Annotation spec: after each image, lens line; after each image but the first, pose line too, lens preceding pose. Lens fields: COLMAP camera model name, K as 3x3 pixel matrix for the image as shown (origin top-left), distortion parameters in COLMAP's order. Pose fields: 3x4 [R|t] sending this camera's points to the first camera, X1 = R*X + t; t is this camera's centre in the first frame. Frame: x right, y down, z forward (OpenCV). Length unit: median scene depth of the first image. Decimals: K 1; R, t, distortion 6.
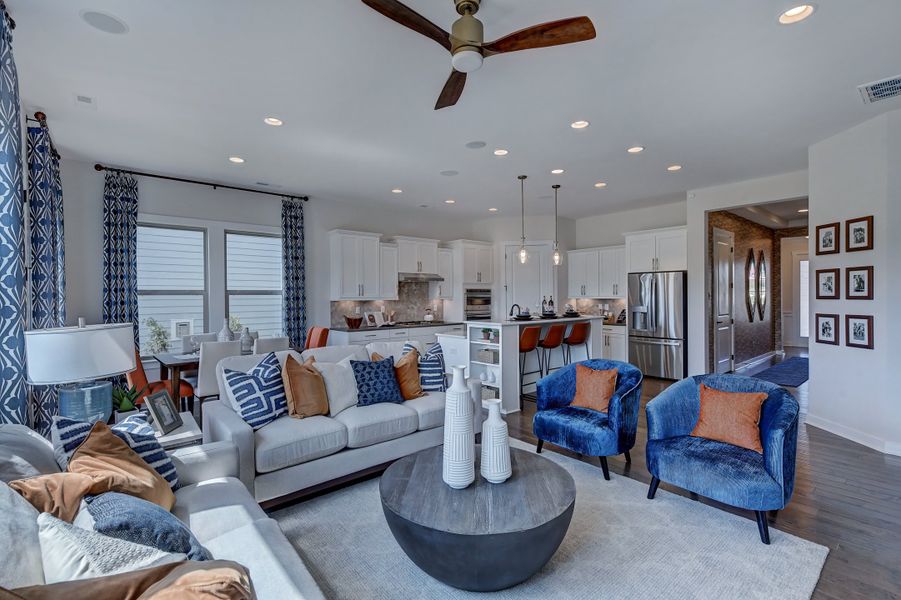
lens RADIAL K [[403.8, 0, 453.3], [0, 403.8, 296.6], [0, 0, 1]] dist [-0.000078, -0.000289]
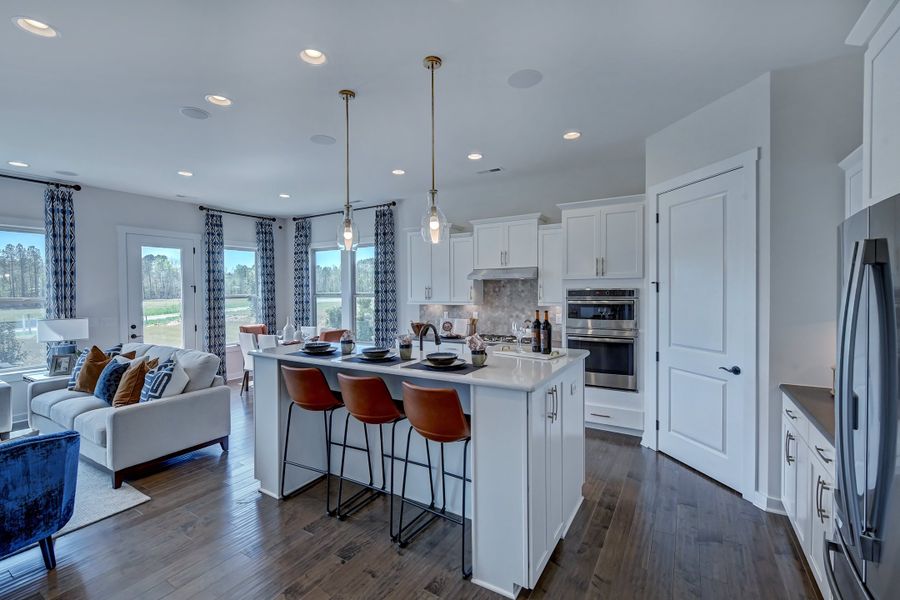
lens RADIAL K [[389.8, 0, 451.9], [0, 389.8, 297.1], [0, 0, 1]] dist [0.000243, -0.000090]
pose [[0.319201, 0.018807, -0.947500, 0.590628], [0.005521, 0.999749, 0.021704, -0.025348], [0.947671, -0.012159, 0.319017, 0.784106]]
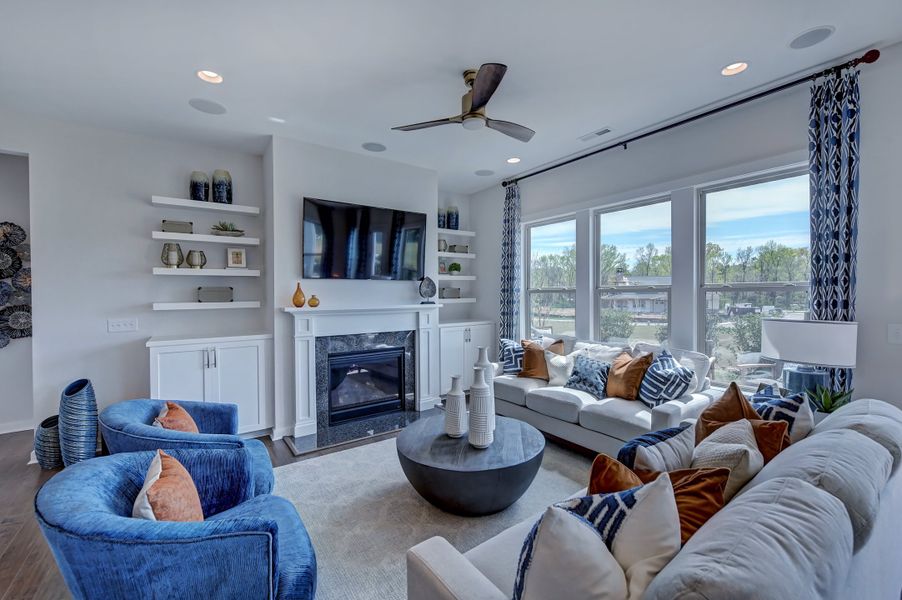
lens RADIAL K [[390.7, 0, 452.9], [0, 390.7, 297.1], [0, 0, 1]] dist [0.000243, -0.000090]
pose [[-0.996018, 0.012044, 0.088330, -0.003272], [0.013159, 0.999841, 0.012061, -0.005943], [-0.088171, 0.013175, -0.996018, 0.747392]]
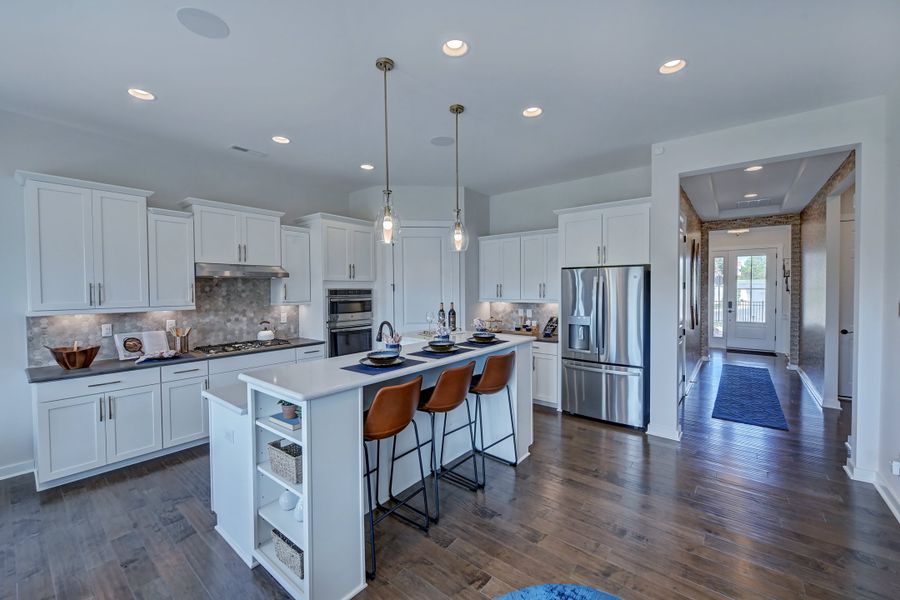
lens RADIAL K [[361.1, 0, 451.9], [0, 361.1, 296.8], [0, 0, 1]] dist [-0.000551, -0.000772]
pose [[0.980690, -0.004102, 0.195526, 0.133337], [0.000034, 0.999784, 0.020805, -0.022595], [-0.195569, -0.020396, 0.980478, 0.454372]]
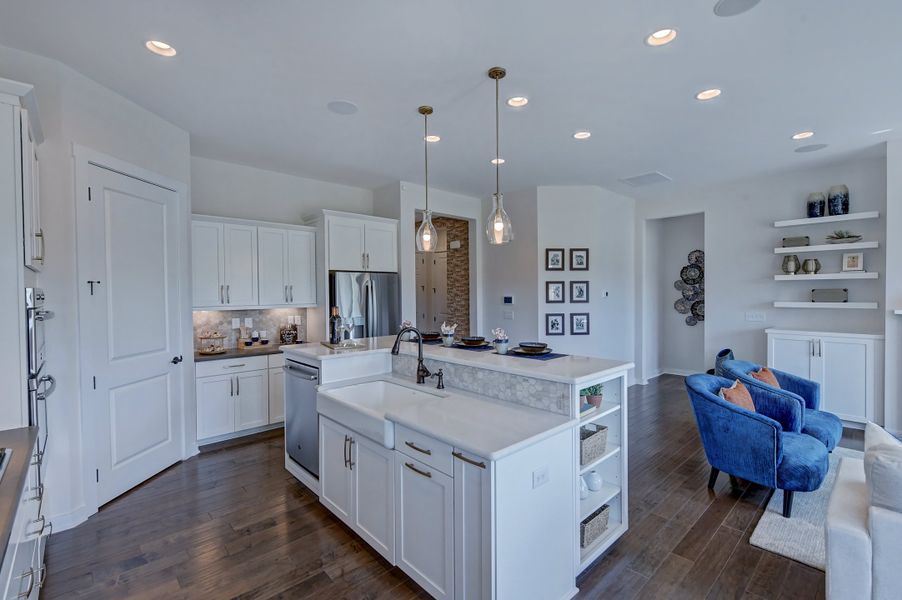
lens RADIAL K [[404.2, 0, 453.8], [0, 404.2, 296.6], [0, 0, 1]] dist [-0.000078, -0.000289]
pose [[-0.047973, -0.003594, 0.998842, -0.272286], [0.009528, 0.999946, 0.004056, -0.015059], [-0.998803, 0.009712, -0.047937, 0.881086]]
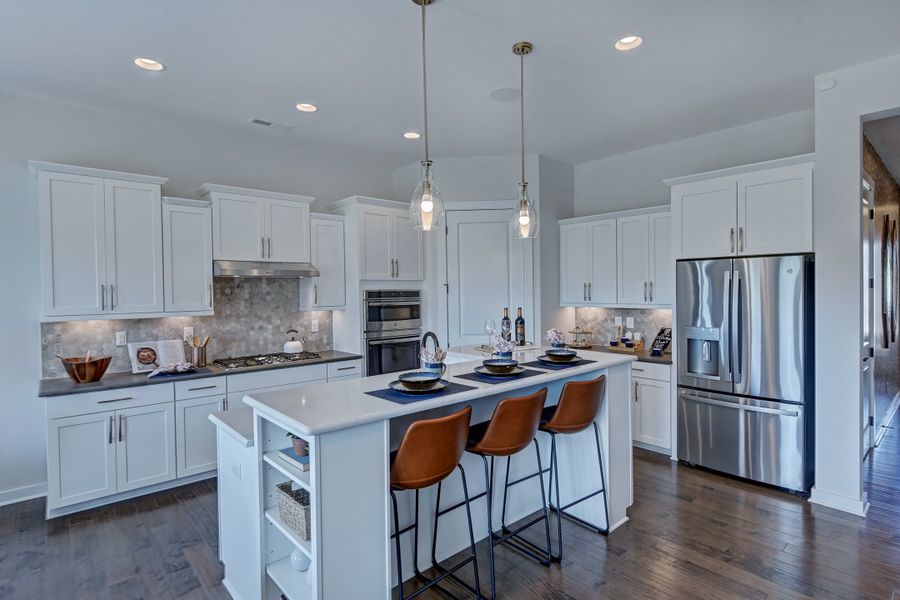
lens RADIAL K [[458.0, 0, 453.1], [0, 458.0, 296.1], [0, 0, 1]] dist [0.000630, -0.001319]
pose [[0.999593, -0.004612, 0.028154, 0.149821], [0.004267, 0.999915, 0.012316, -0.022594], [-0.028209, -0.012191, 0.999528, 0.471134]]
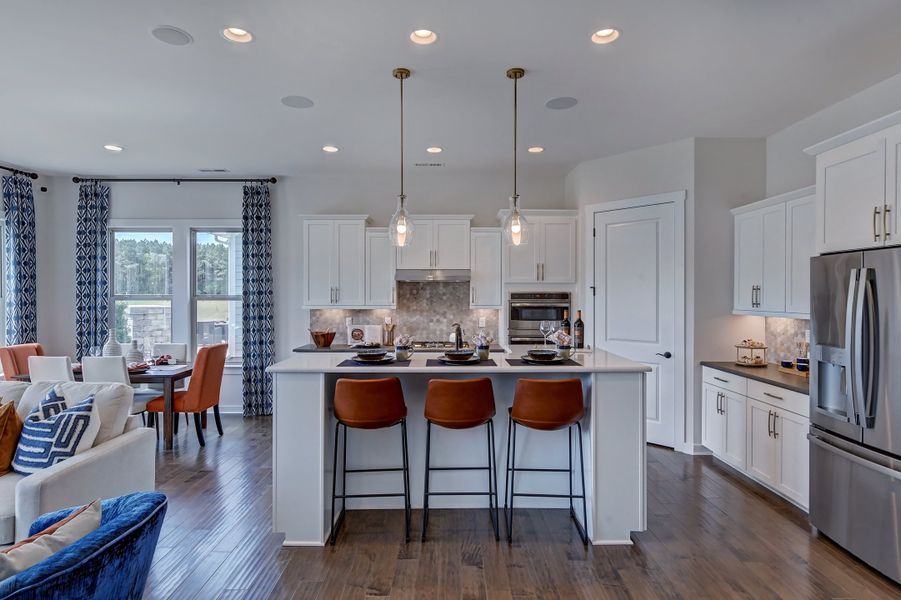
lens RADIAL K [[475.5, 0, 451.2], [0, 475.5, 296.2], [0, 0, 1]] dist [0.003026, -0.000380]
pose [[0.766780, 0.009713, -0.641836, 0.484818], [-0.006635, 0.999952, 0.007207, -0.021806], [0.641876, -0.001268, 0.766808, 0.481246]]
